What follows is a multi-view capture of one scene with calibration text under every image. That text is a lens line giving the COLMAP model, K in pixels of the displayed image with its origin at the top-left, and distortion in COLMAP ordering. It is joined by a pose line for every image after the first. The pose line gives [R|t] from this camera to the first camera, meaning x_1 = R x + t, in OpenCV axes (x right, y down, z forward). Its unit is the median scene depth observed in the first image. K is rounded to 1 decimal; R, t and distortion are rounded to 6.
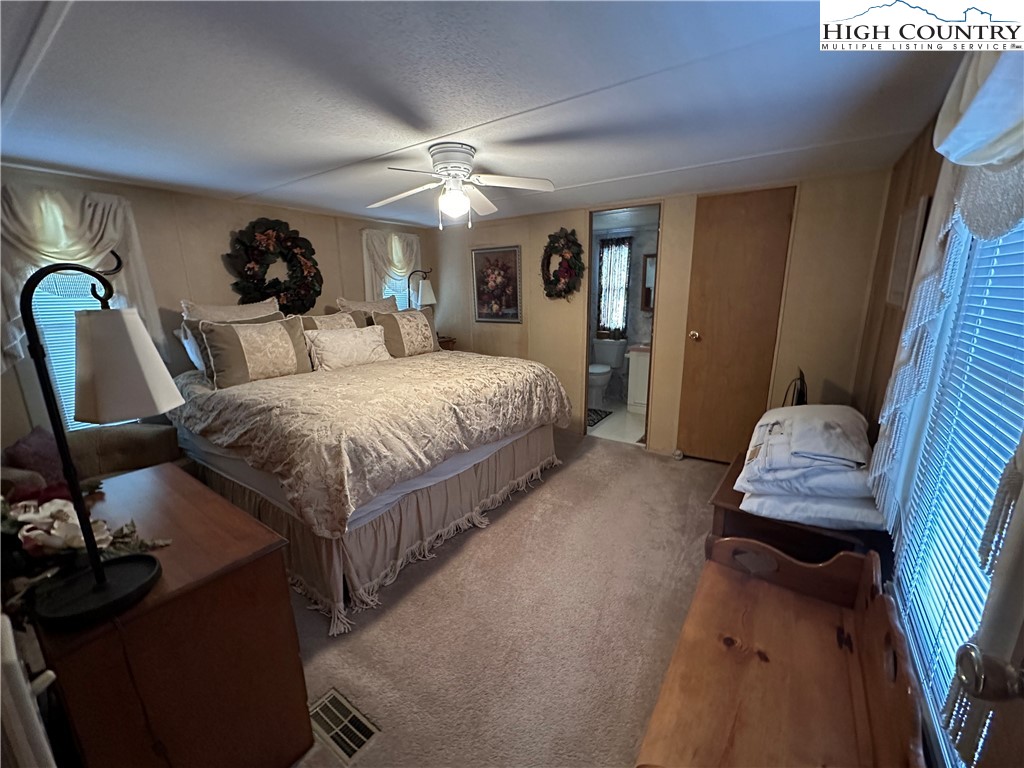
lens RADIAL K [[408.2, 0, 512.0], [0, 408.2, 384.0], [0, 0, 1]] dist [-0.001395, 0.000420]
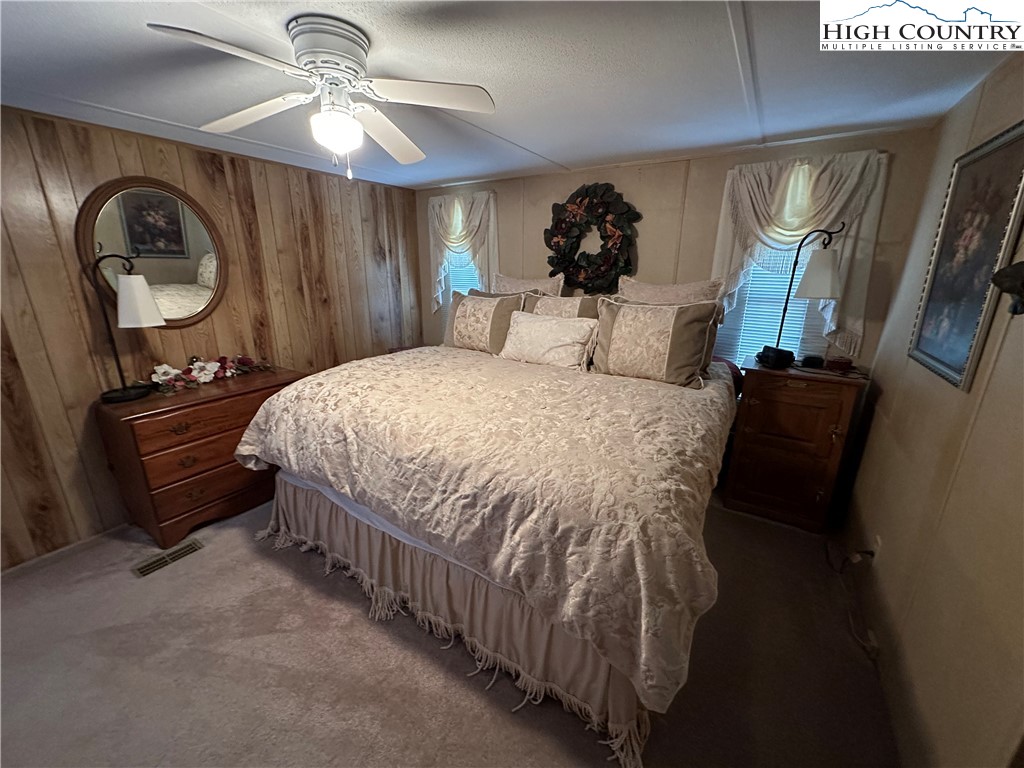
lens RADIAL K [[408.2, 0, 512.0], [0, 408.2, 384.0], [0, 0, 1]] dist [-0.001395, 0.000420]
pose [[0.040197, 0.295187, -0.954594, 0.676028], [-0.230979, 0.932234, 0.278546, -0.369051], [0.972128, 0.209295, 0.105655, 1.483249]]
